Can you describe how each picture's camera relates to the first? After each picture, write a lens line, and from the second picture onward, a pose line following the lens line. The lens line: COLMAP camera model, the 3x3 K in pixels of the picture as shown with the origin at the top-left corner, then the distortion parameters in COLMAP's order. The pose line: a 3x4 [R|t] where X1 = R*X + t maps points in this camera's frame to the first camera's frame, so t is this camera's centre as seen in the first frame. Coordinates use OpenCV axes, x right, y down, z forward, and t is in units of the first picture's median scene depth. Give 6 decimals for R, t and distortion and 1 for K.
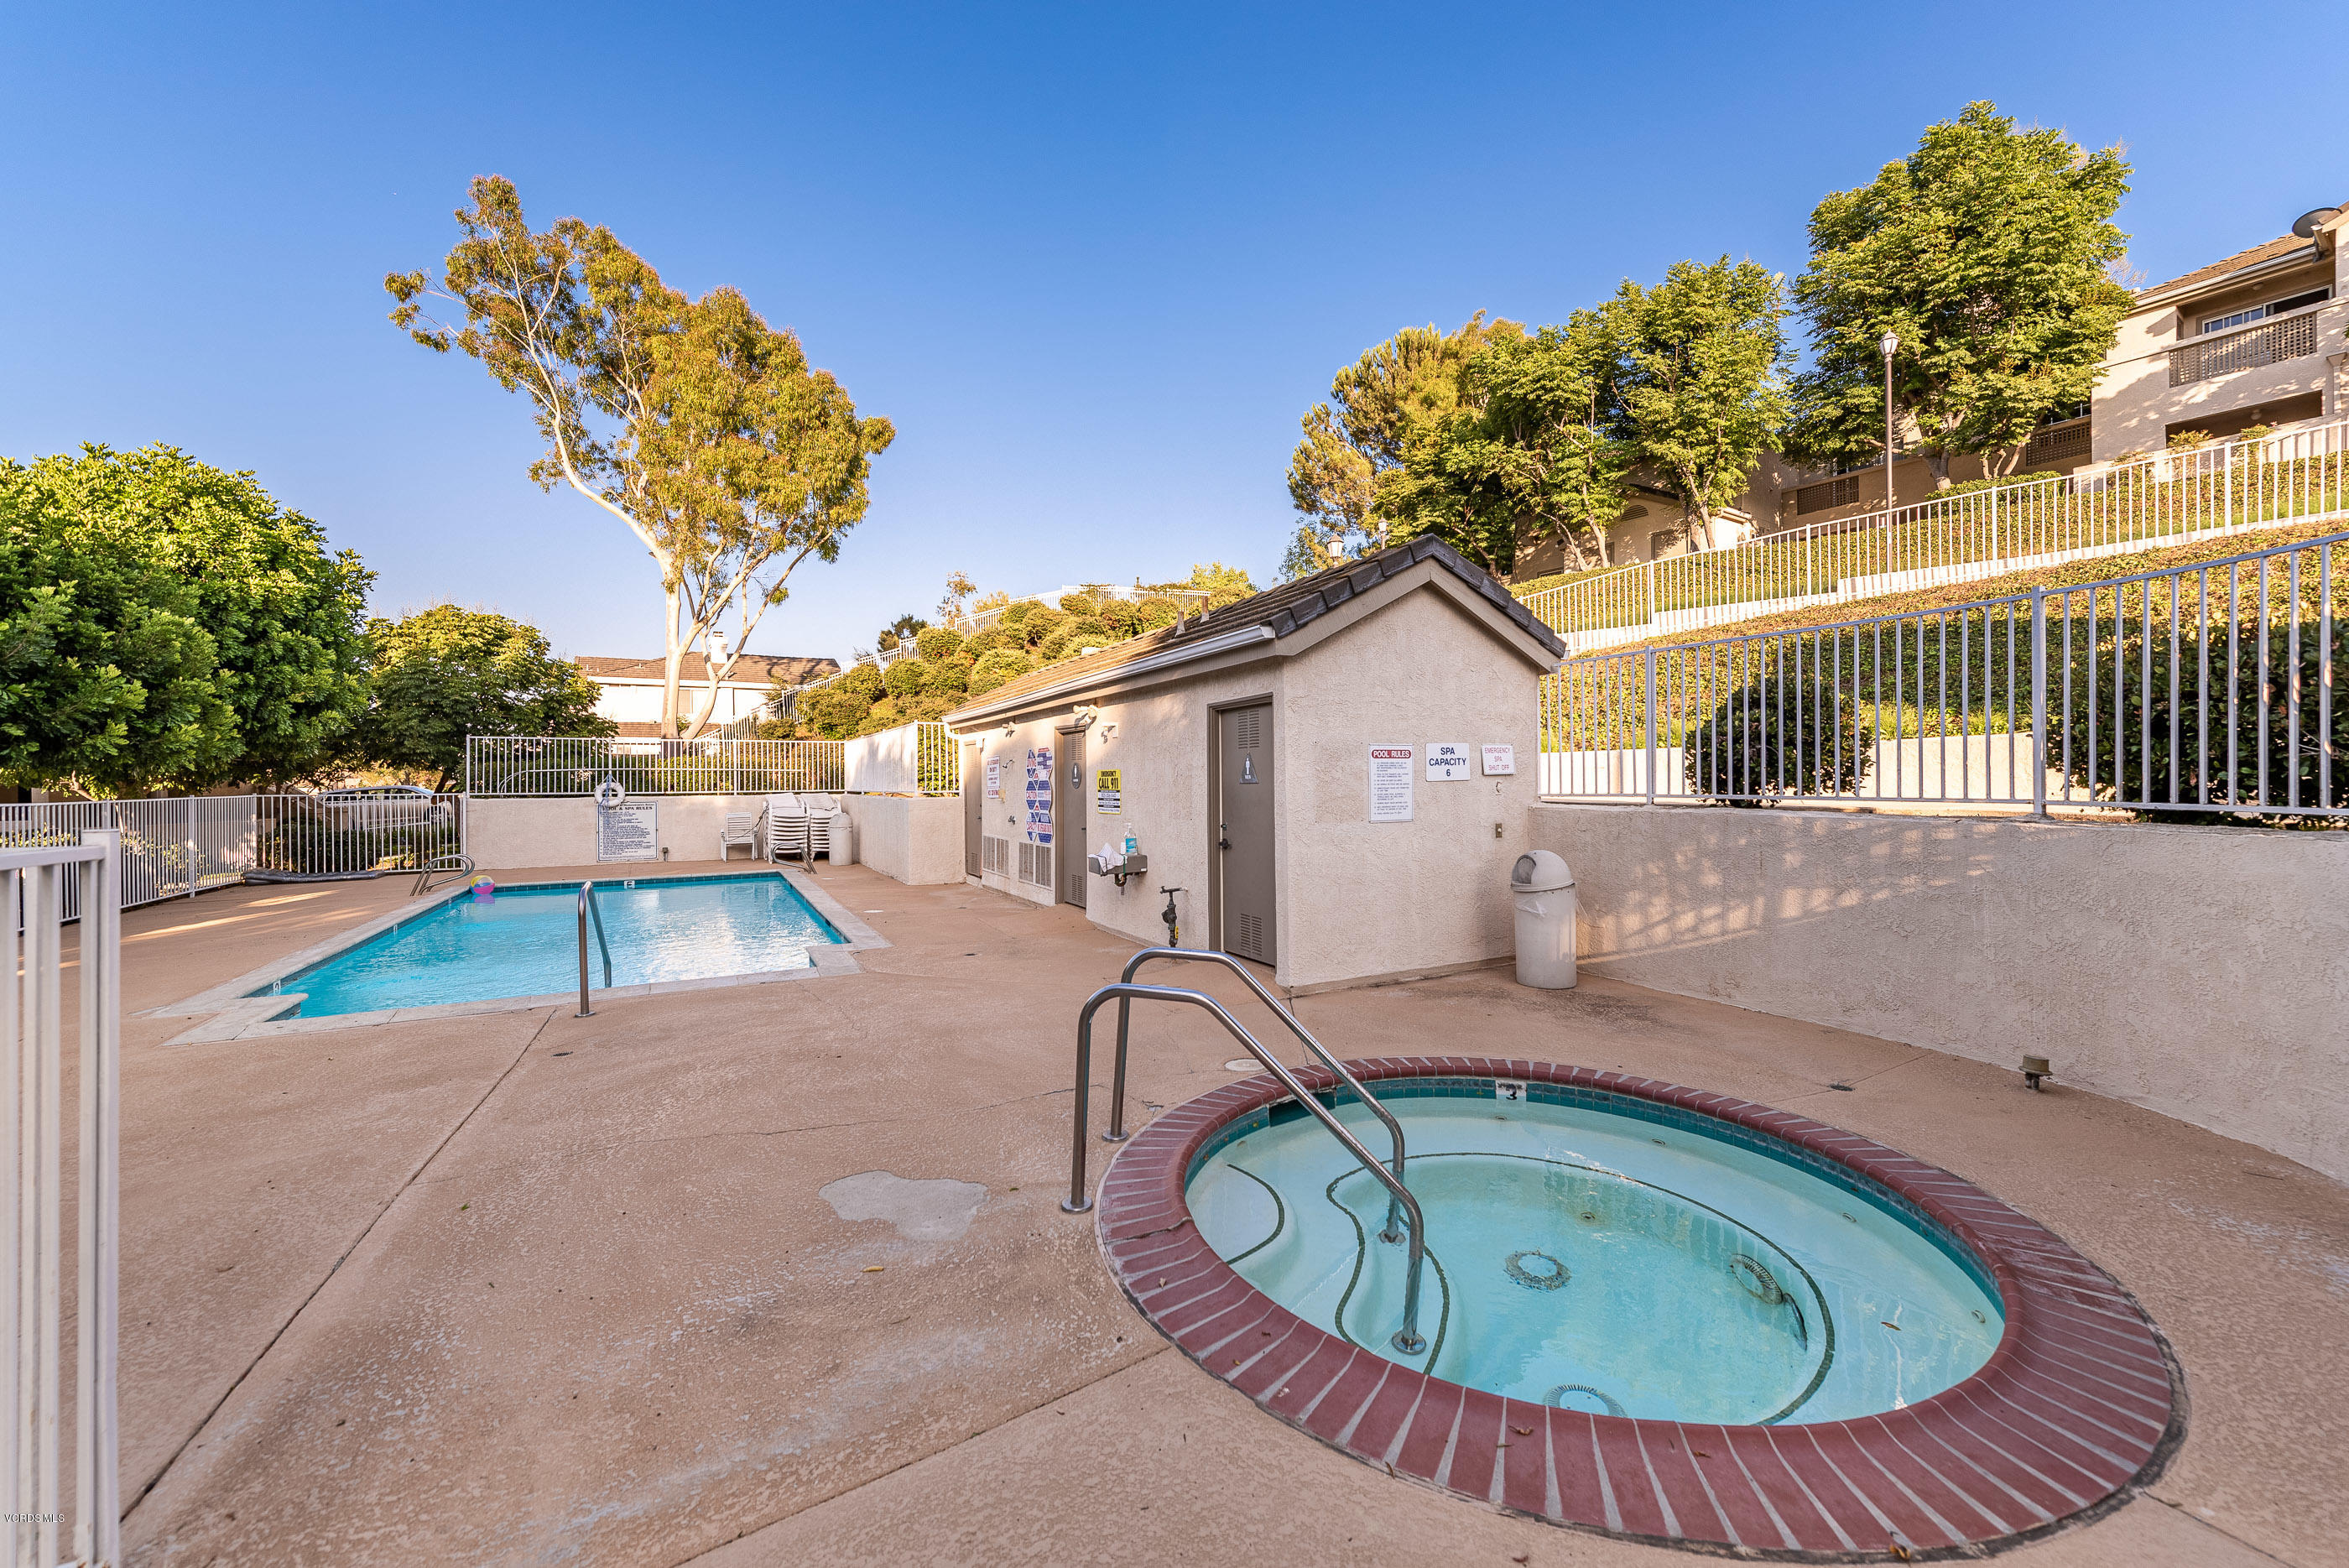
lens RADIAL K [[916.1, 0, 1180.2], [0, 916.1, 788.8], [0, 0, 1]] dist [0.015606, -0.005084]
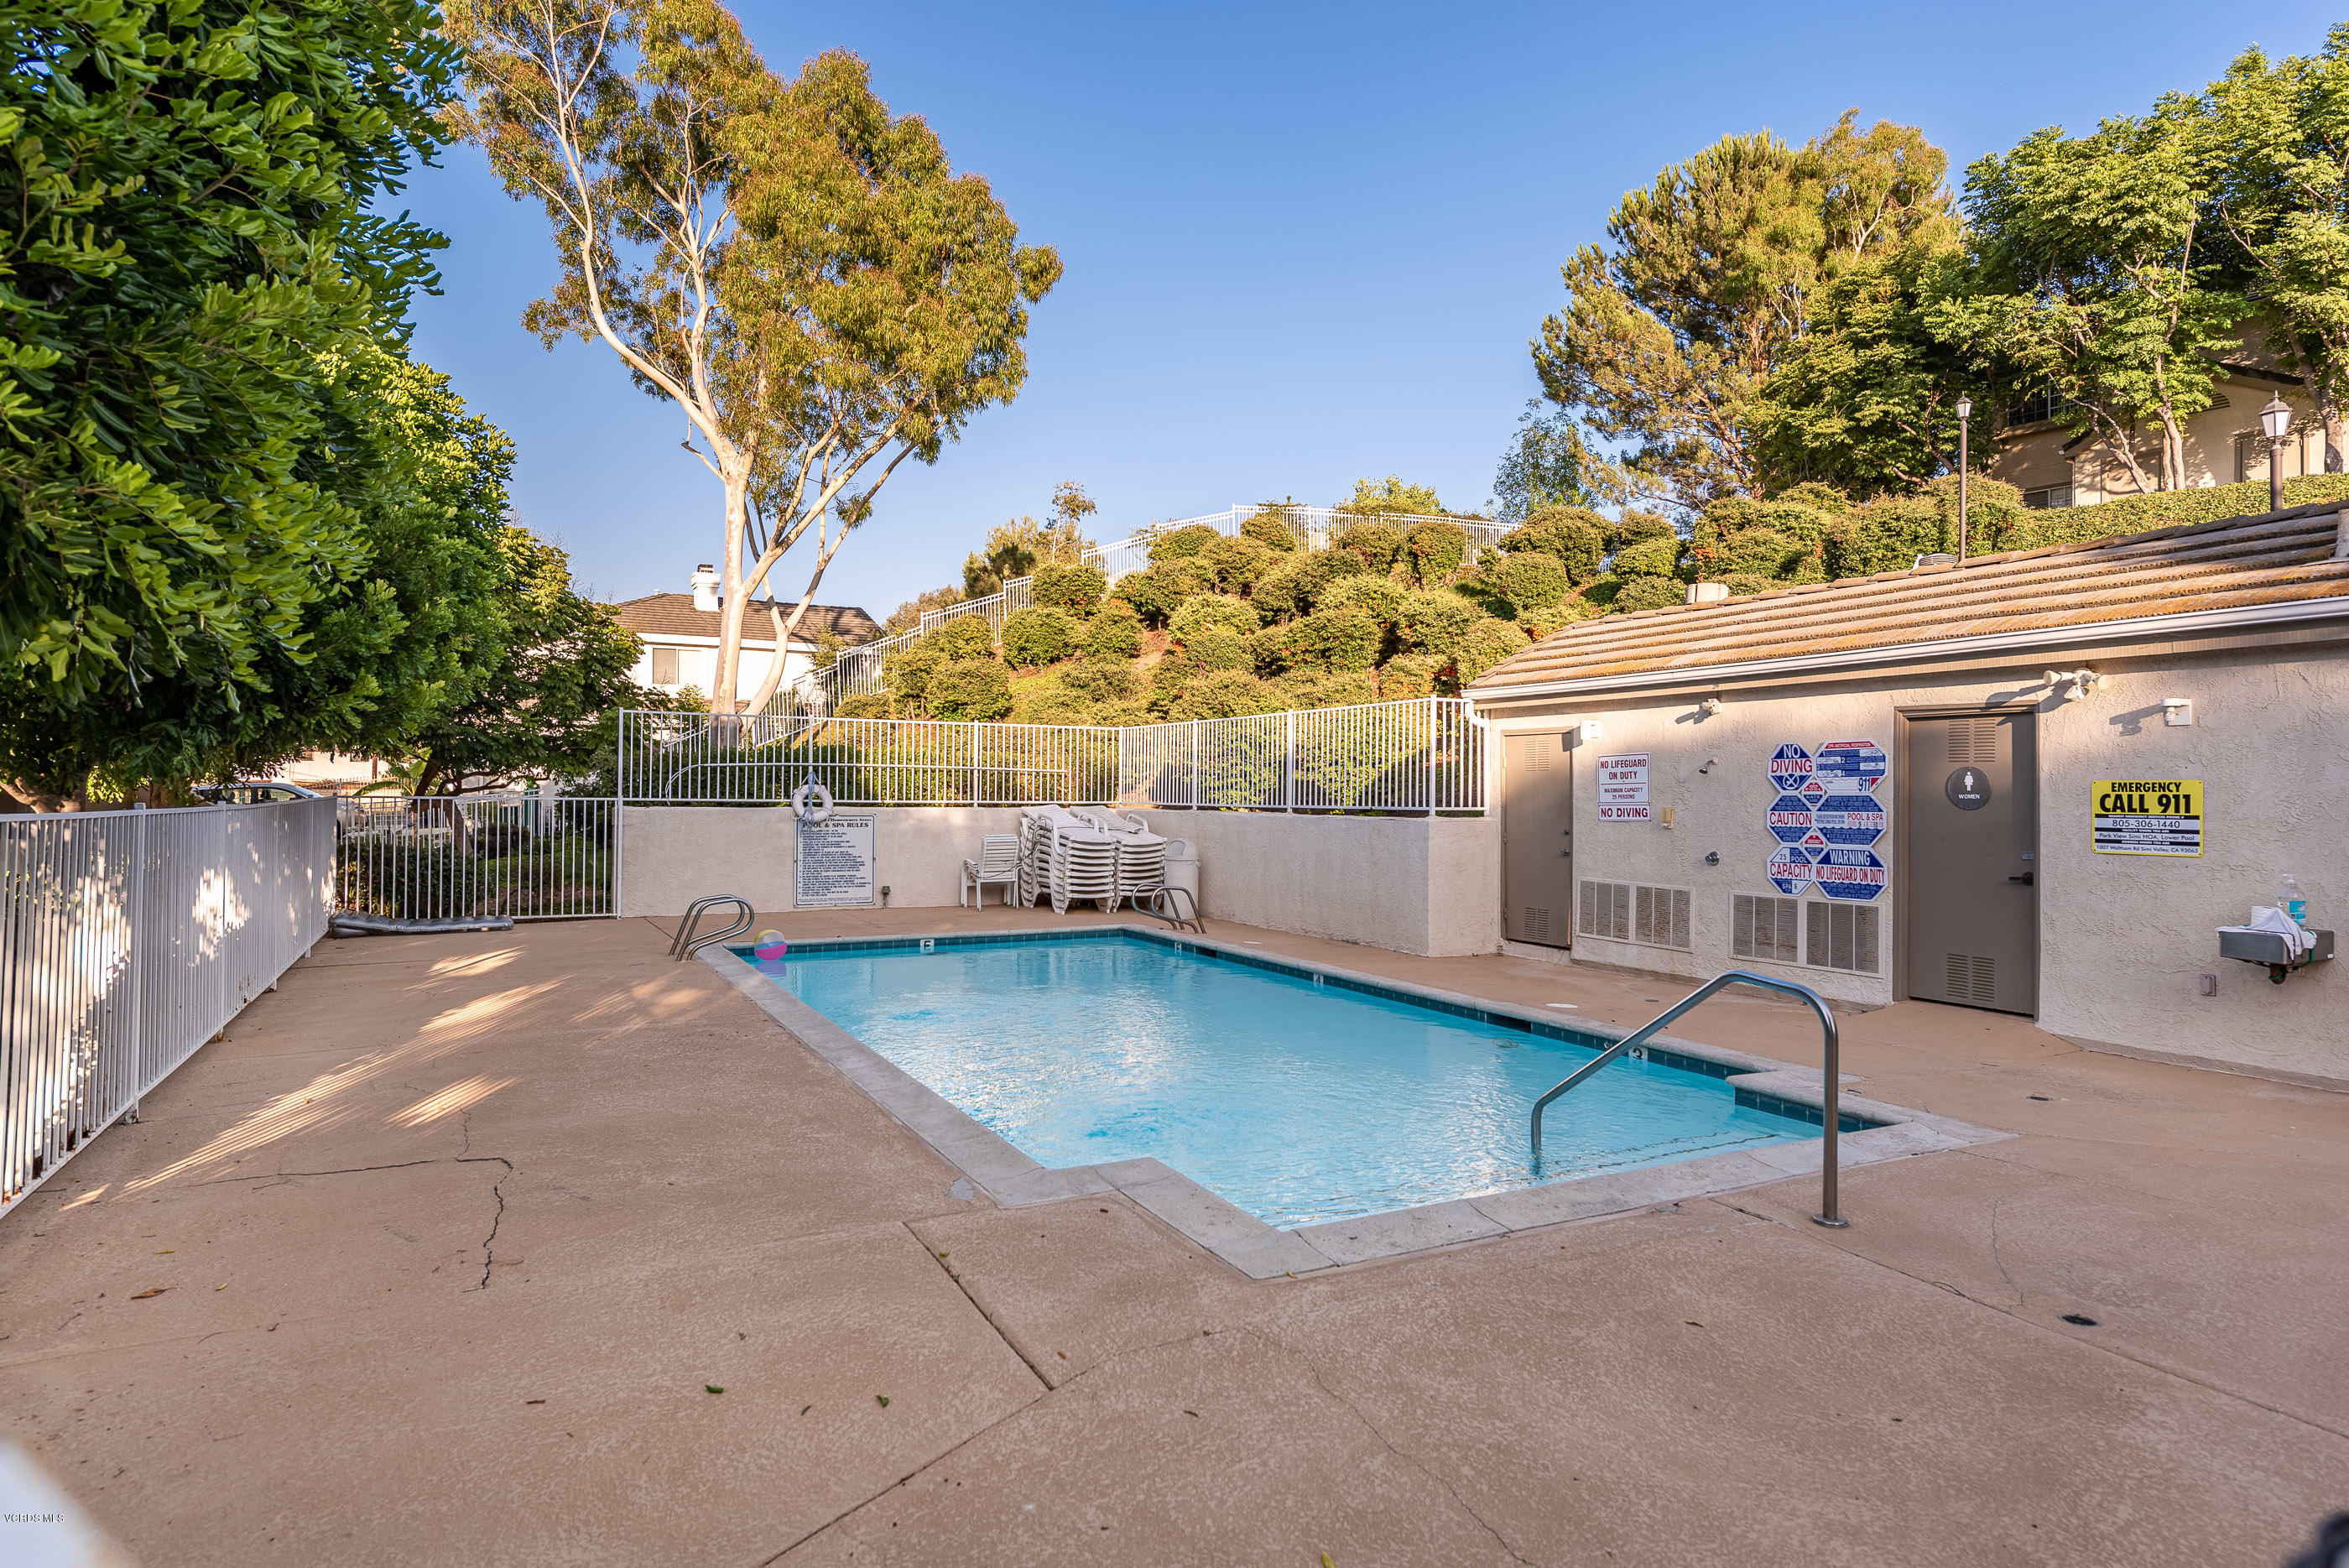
lens RADIAL K [[1319.1, 0, 1174.5], [0, 1319.1, 784.0], [0, 0, 1]] dist [0.027828, -0.011386]
pose [[0.999810, 0.018600, -0.005835, -0.239881], [-0.018699, 0.999673, -0.017454, 0.002744], [0.005508, 0.017560, 0.999831, 0.045955]]
